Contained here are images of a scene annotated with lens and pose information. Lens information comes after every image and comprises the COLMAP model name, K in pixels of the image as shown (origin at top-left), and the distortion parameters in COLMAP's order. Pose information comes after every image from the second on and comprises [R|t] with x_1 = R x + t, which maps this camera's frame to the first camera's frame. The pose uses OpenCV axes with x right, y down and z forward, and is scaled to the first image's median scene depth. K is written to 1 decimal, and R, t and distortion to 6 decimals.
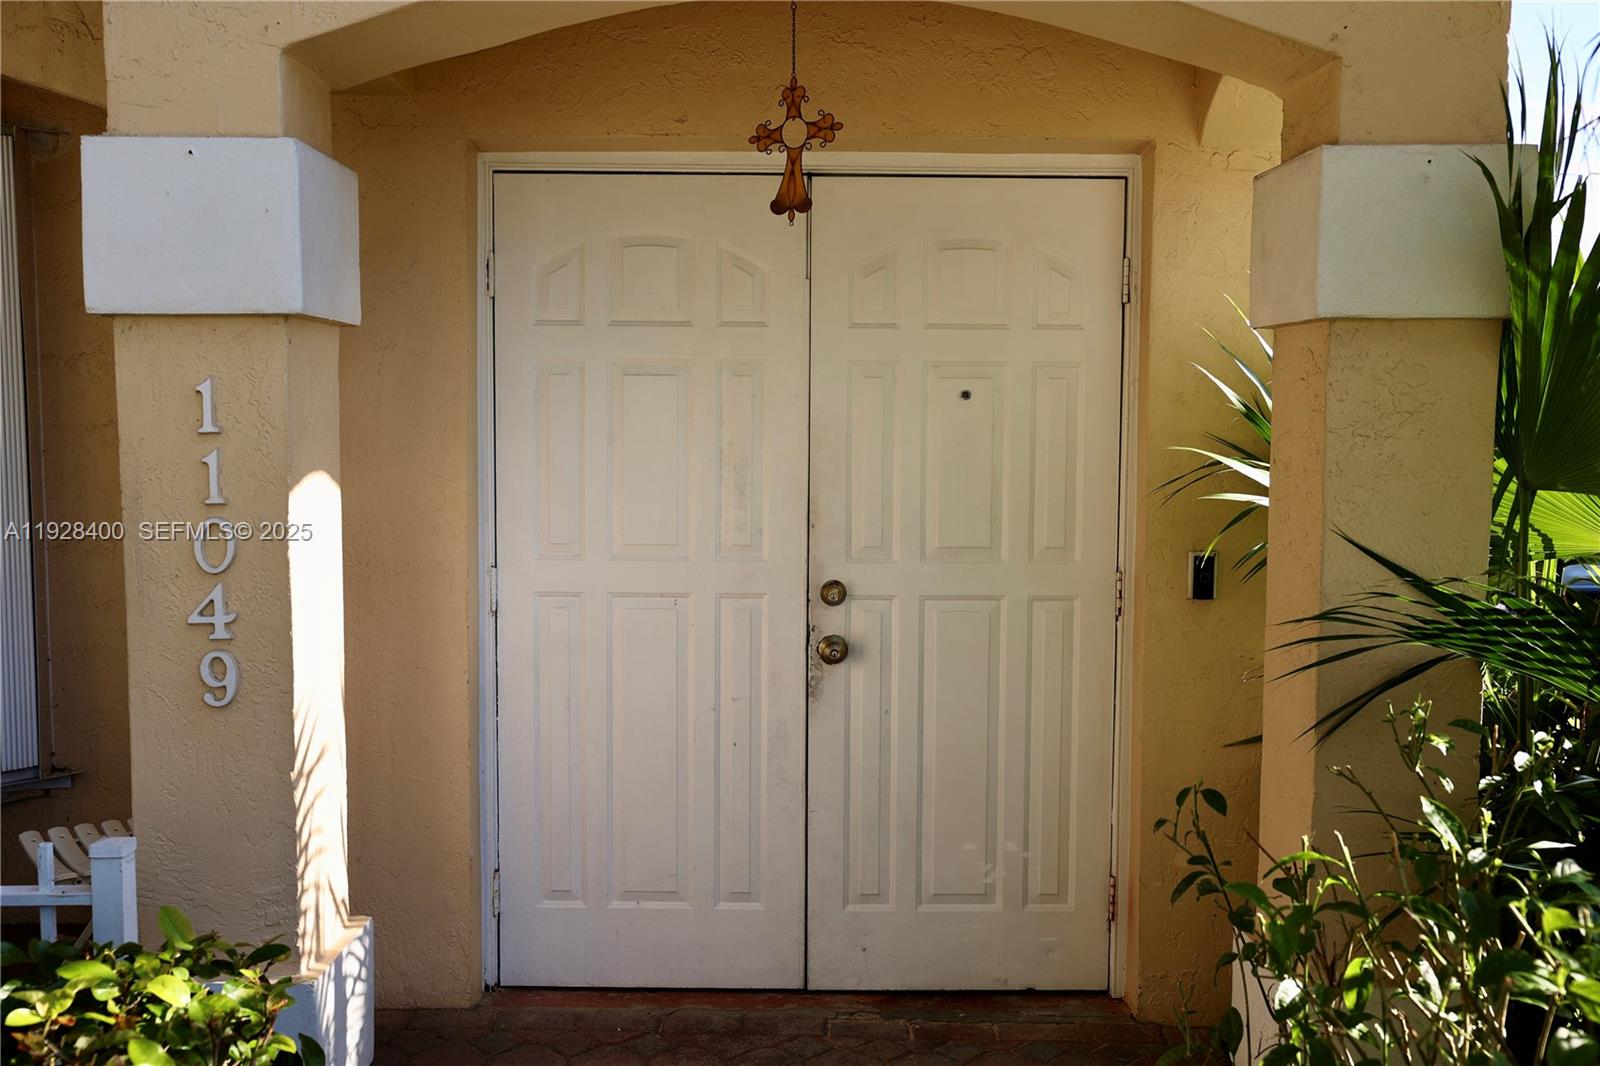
lens RADIAL K [[1541.9, 0, 800.0], [0, 1541.9, 533.0], [0, 0, 1]] dist [0.001187, 0.000038]
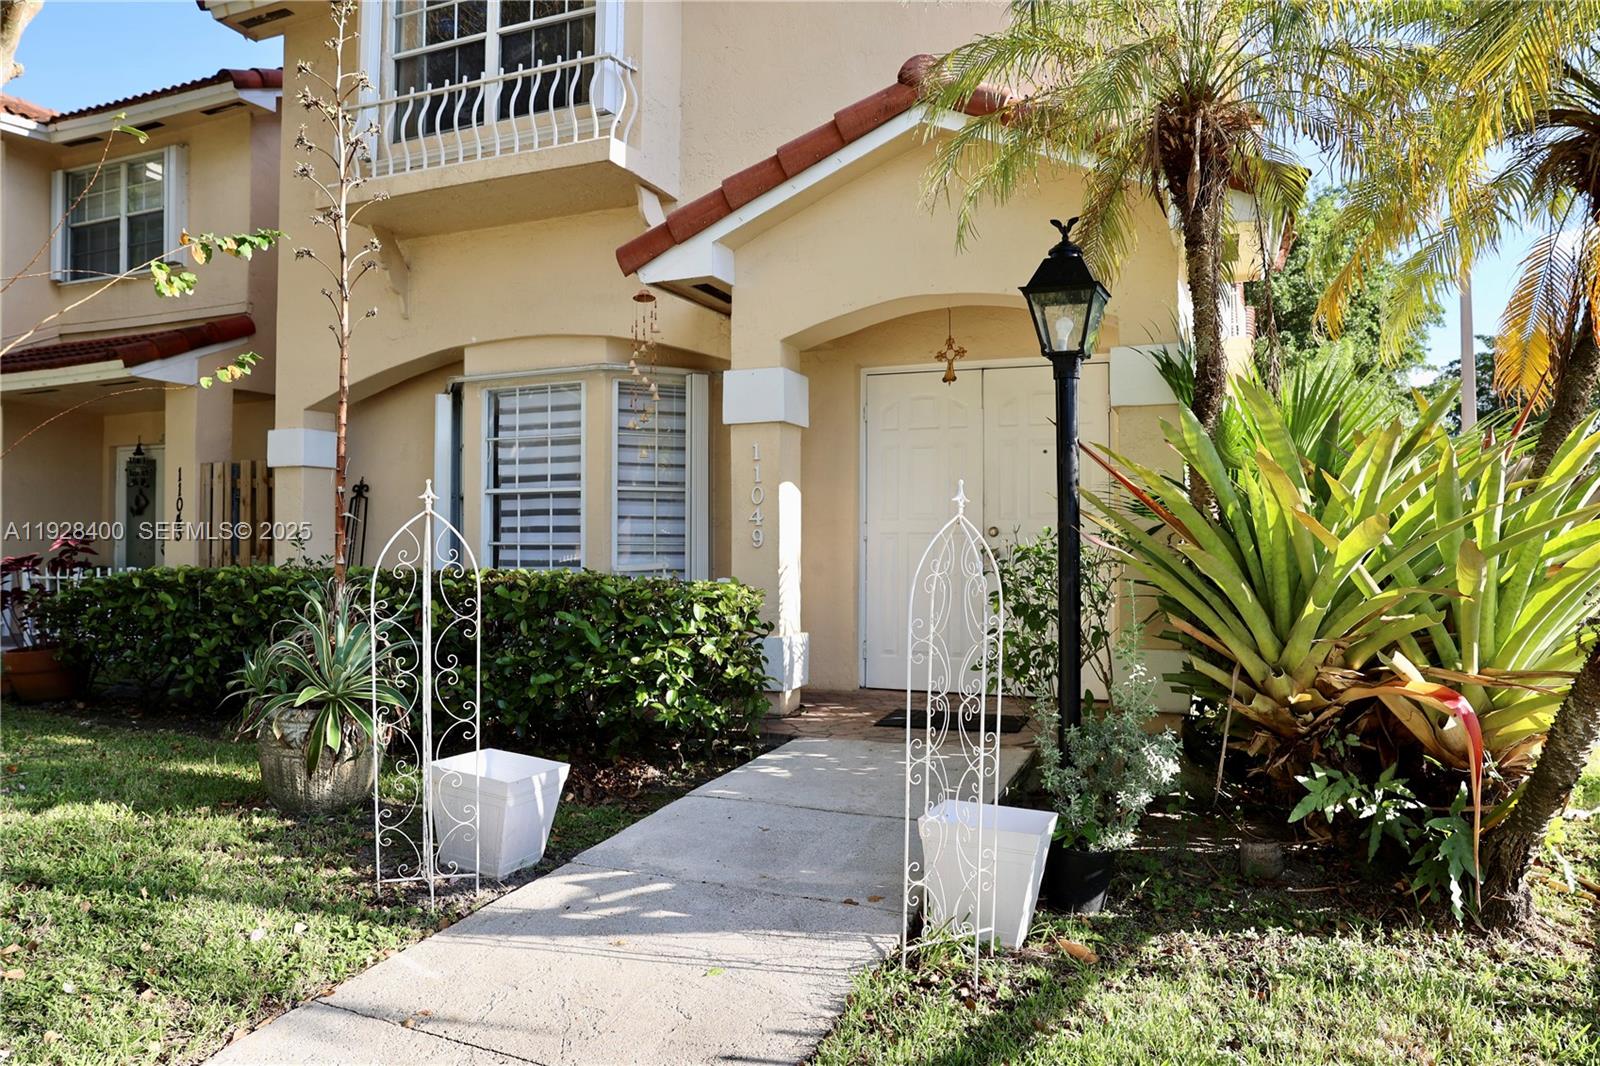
lens RADIAL K [[1097.5, 0, 800.0], [0, 1097.5, 533.0], [0, 0, 1]] dist [-0.116229, 0.106752]
pose [[0.921970, -0.007007, -0.387198, 0.518319], [-0.029787, 0.995591, -0.088943, 0.256782], [0.386114, 0.093537, 0.917696, -0.928357]]
